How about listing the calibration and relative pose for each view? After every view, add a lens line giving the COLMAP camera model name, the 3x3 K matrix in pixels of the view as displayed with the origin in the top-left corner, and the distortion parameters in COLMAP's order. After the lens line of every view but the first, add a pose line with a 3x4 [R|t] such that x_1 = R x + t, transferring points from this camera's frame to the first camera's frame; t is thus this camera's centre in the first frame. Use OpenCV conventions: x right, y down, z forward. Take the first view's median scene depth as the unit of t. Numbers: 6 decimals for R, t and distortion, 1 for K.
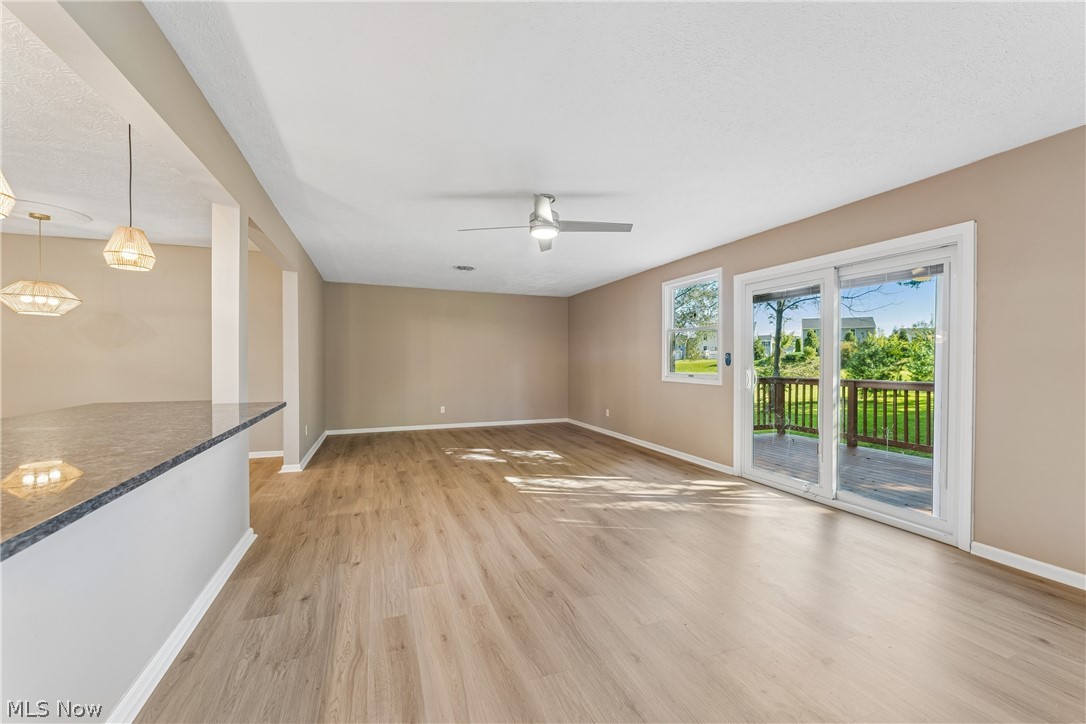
lens RADIAL K [[429.7, 0, 543.7], [0, 429.7, 361.0], [0, 0, 1]] dist [-0.002966, -0.000646]
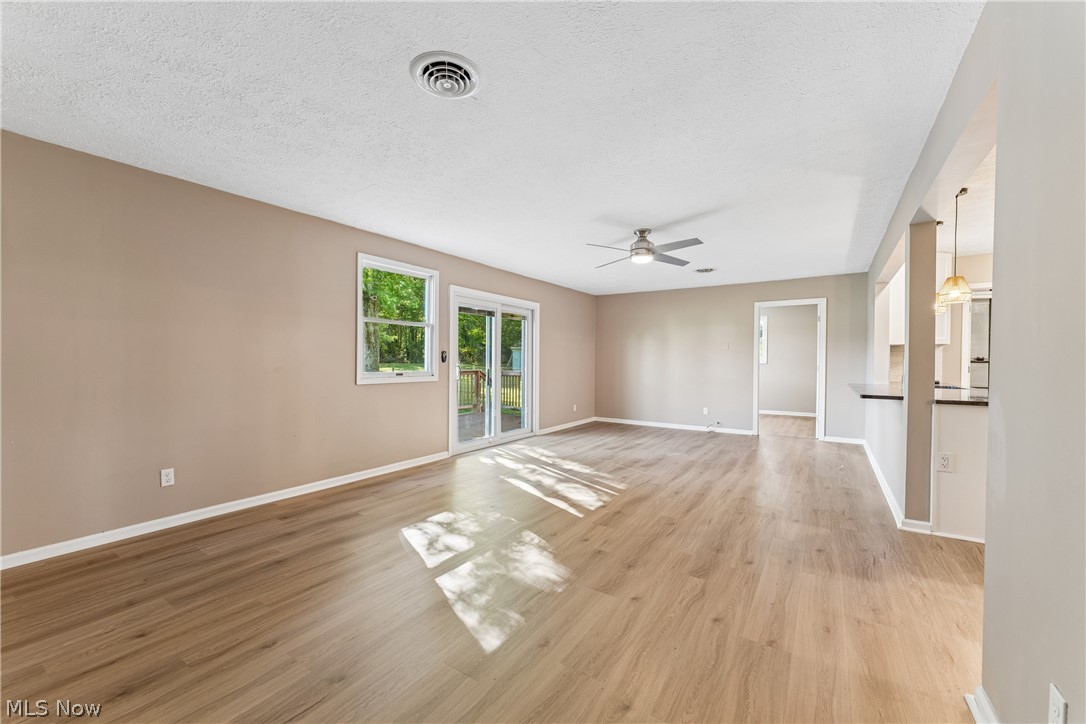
lens RADIAL K [[429.7, 0, 539.7], [0, 429.7, 361.5], [0, 0, 1]] dist [-0.002966, -0.000646]
pose [[-0.571835, -0.009475, 0.820314, -0.782233], [-0.007612, 0.999952, 0.006243, -0.000370], [-0.820333, -0.002674, -0.571880, 1.774368]]
